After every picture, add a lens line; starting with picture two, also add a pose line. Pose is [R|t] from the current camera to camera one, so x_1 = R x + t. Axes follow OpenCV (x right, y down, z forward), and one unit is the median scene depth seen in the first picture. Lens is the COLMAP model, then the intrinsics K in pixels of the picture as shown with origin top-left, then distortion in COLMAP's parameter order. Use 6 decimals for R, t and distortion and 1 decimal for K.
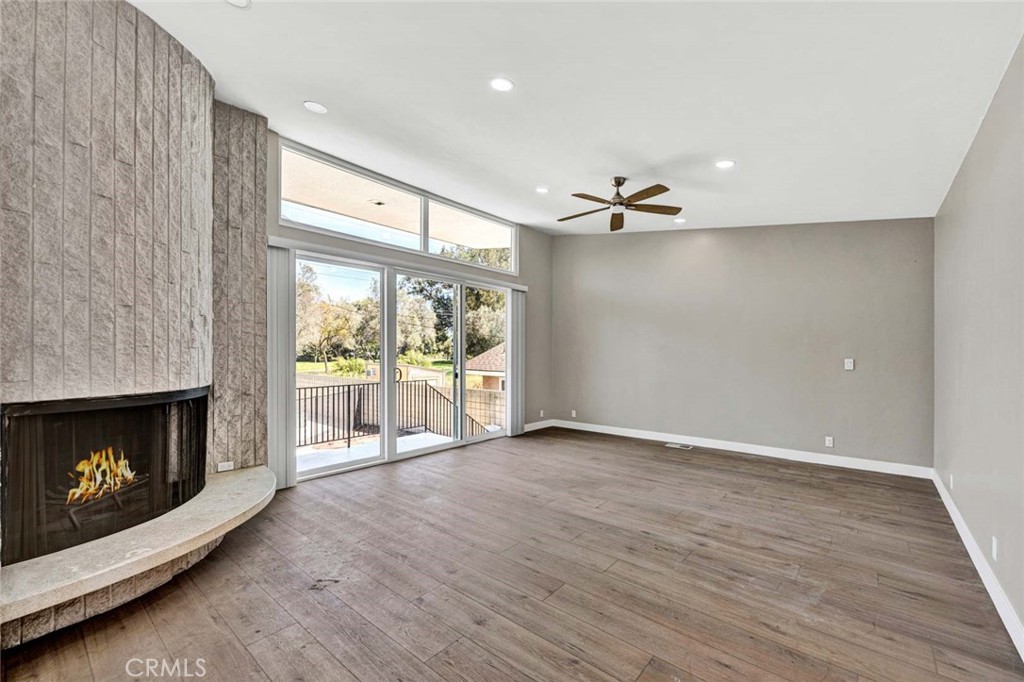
lens RADIAL K [[413.8, 0, 510.0], [0, 413.8, 343.6], [0, 0, 1]] dist [-0.000421, -0.000214]
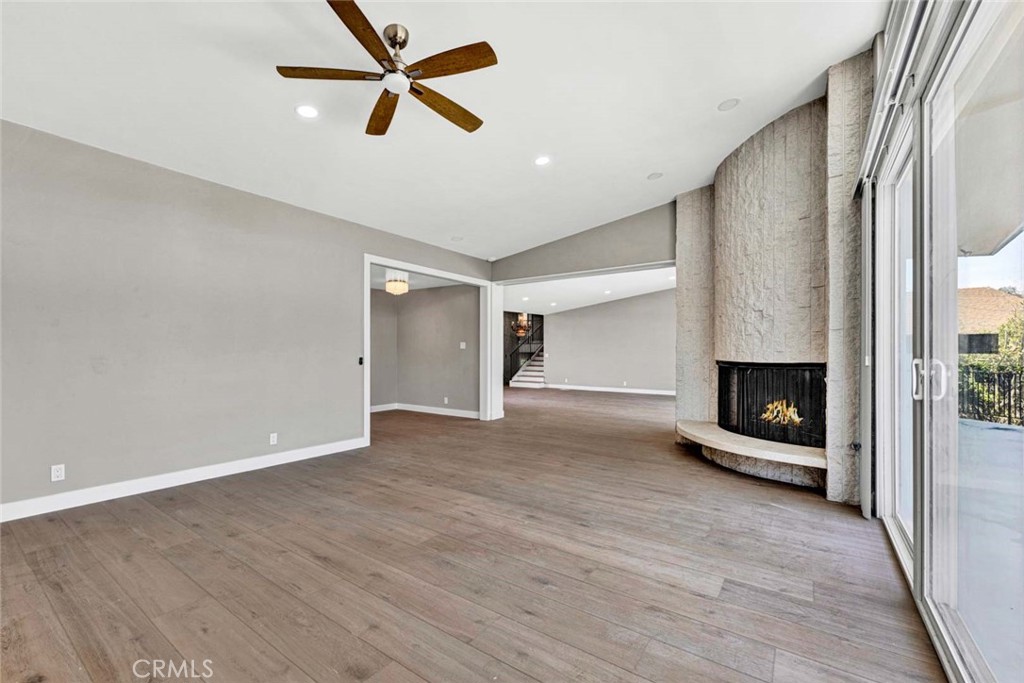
lens RADIAL K [[423.2, 0, 511.0], [0, 423.2, 340.8], [0, 0, 1]] dist [0.002053, 0.000001]
pose [[-0.994940, -0.010773, -0.099890, 0.234063], [-0.006163, 0.998906, -0.046348, 0.102952], [0.100280, -0.045498, -0.993918, 2.376436]]
